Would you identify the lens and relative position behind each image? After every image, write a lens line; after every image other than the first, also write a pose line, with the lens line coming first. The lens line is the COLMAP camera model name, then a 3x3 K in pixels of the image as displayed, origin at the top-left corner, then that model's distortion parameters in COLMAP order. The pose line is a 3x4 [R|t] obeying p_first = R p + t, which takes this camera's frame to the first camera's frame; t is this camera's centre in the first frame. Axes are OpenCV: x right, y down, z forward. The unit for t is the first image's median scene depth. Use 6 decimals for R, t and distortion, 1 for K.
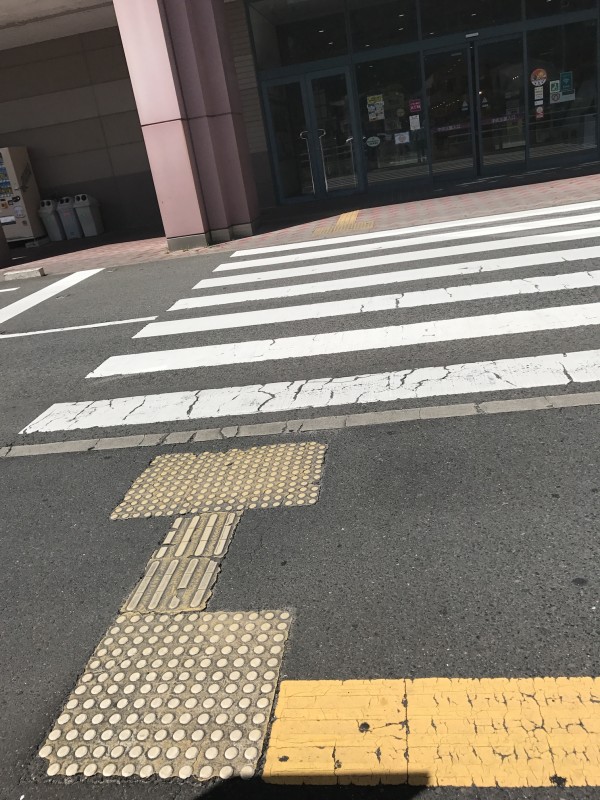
lens RADIAL K [[665.9, 0, 298.7], [0, 665.9, 397.6], [0, 0, 1]] dist [0.040384, -0.013457]
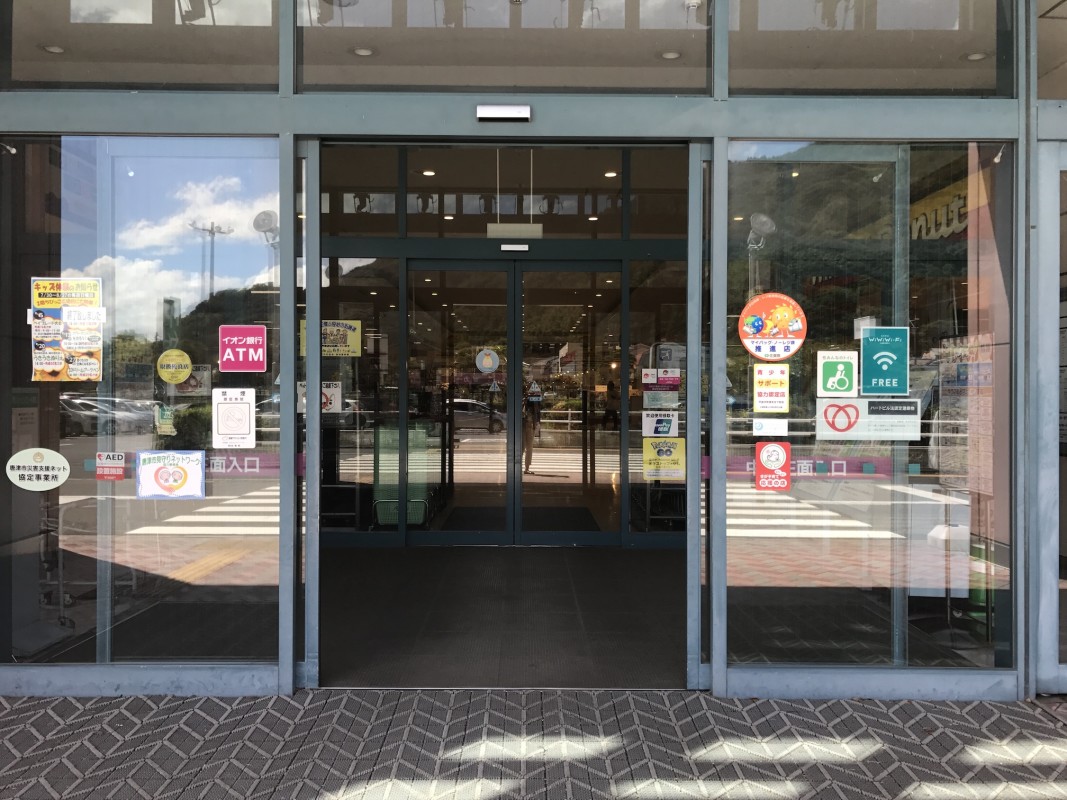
lens RADIAL K [[888.1, 0, 533.7], [0, 888.1, 396.3], [0, 0, 1]] dist [0.040384, -0.013457]
pose [[0.977431, 0.154034, 0.144574, 0.232440], [-0.091732, 0.925943, -0.366353, -0.328564], [-0.190298, 0.344822, 0.919176, 0.732536]]
